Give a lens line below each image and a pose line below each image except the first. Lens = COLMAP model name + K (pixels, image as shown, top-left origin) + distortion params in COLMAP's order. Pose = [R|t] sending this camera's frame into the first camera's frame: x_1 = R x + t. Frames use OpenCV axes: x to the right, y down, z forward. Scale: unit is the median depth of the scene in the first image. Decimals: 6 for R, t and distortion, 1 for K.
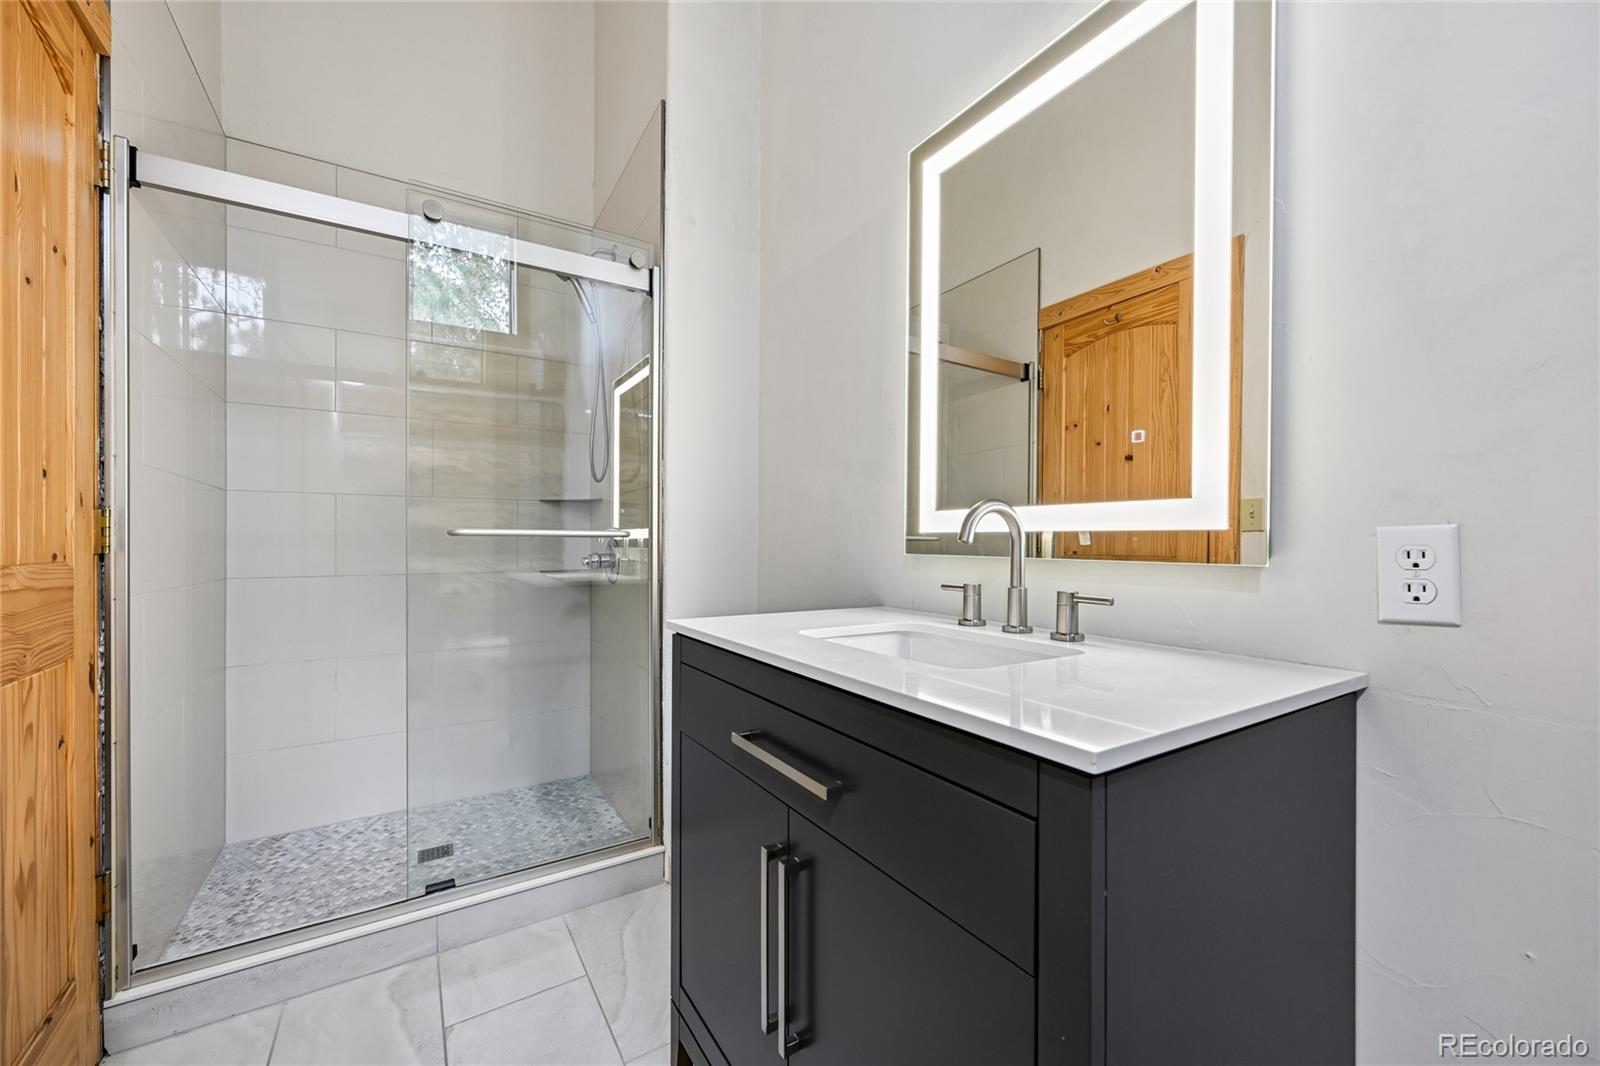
lens RADIAL K [[623.9, 0, 803.5], [0, 623.9, 539.8], [0, 0, 1]] dist [-0.001881, 0.000626]
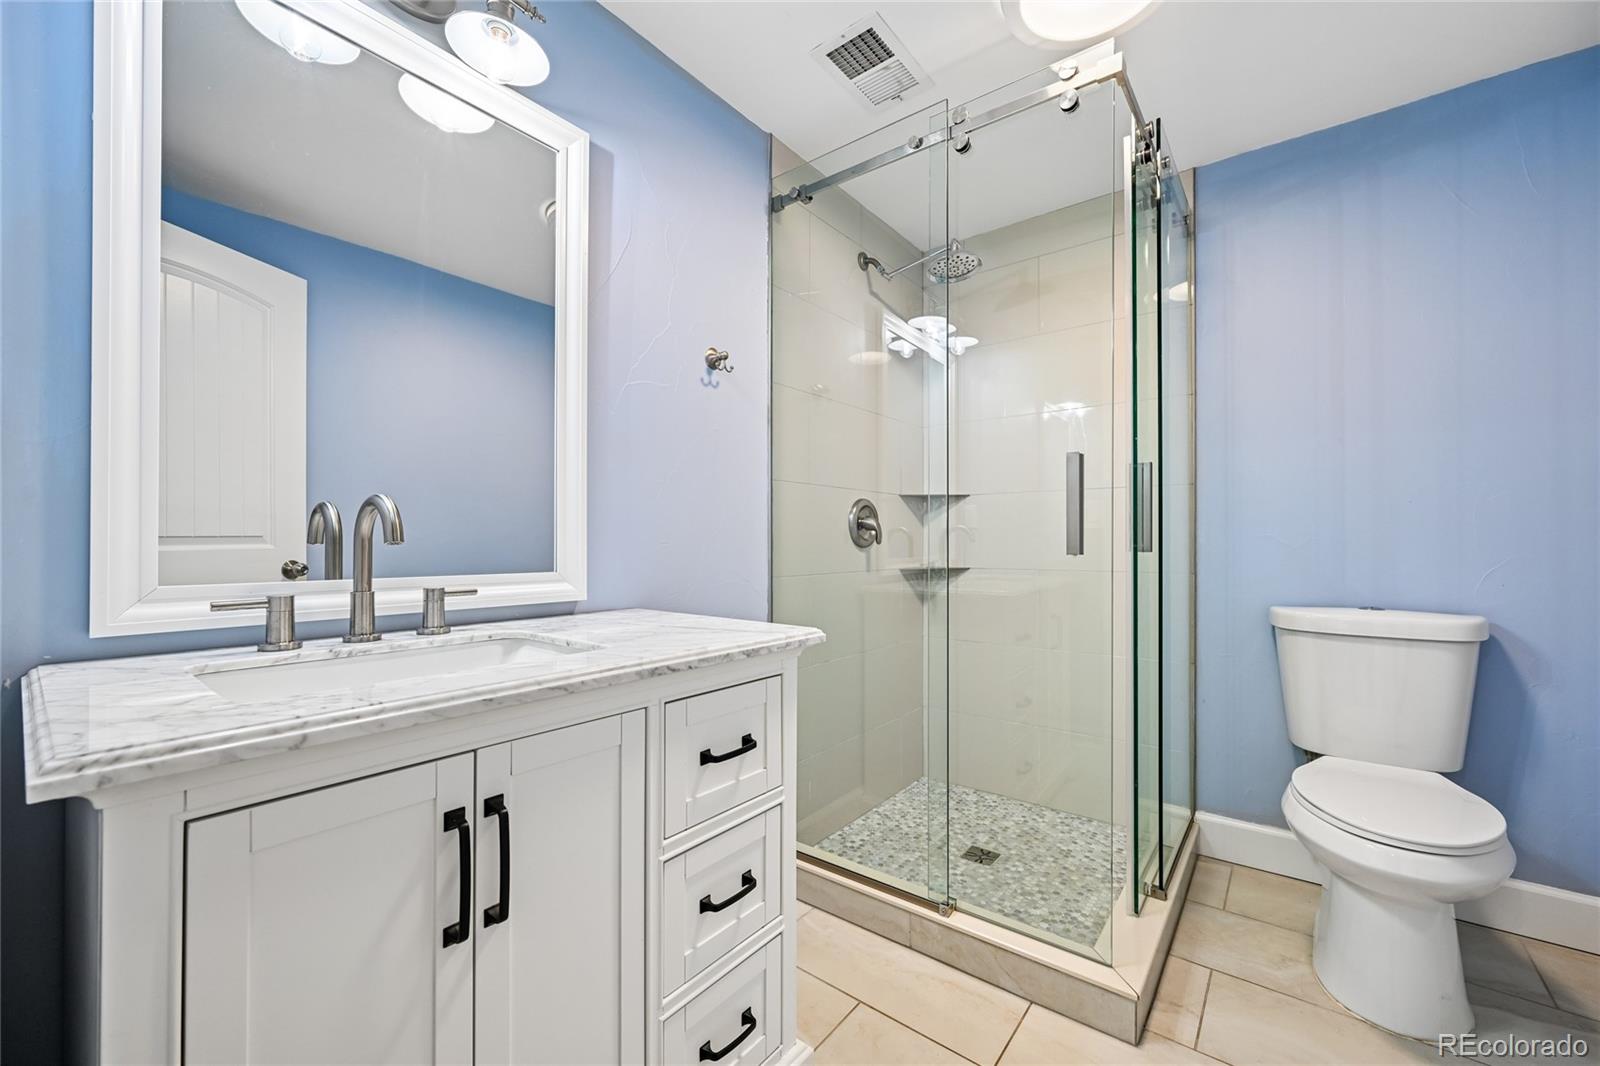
lens RADIAL K [[623.9, 0, 803.5], [0, 623.9, 539.8], [0, 0, 1]] dist [-0.001881, 0.000626]
pose [[-0.388032, 0.004438, 0.921635, -0.690309], [0.003112, 0.999989, -0.003506, 0.014056], [-0.921641, 0.001508, -0.388042, 0.811599]]
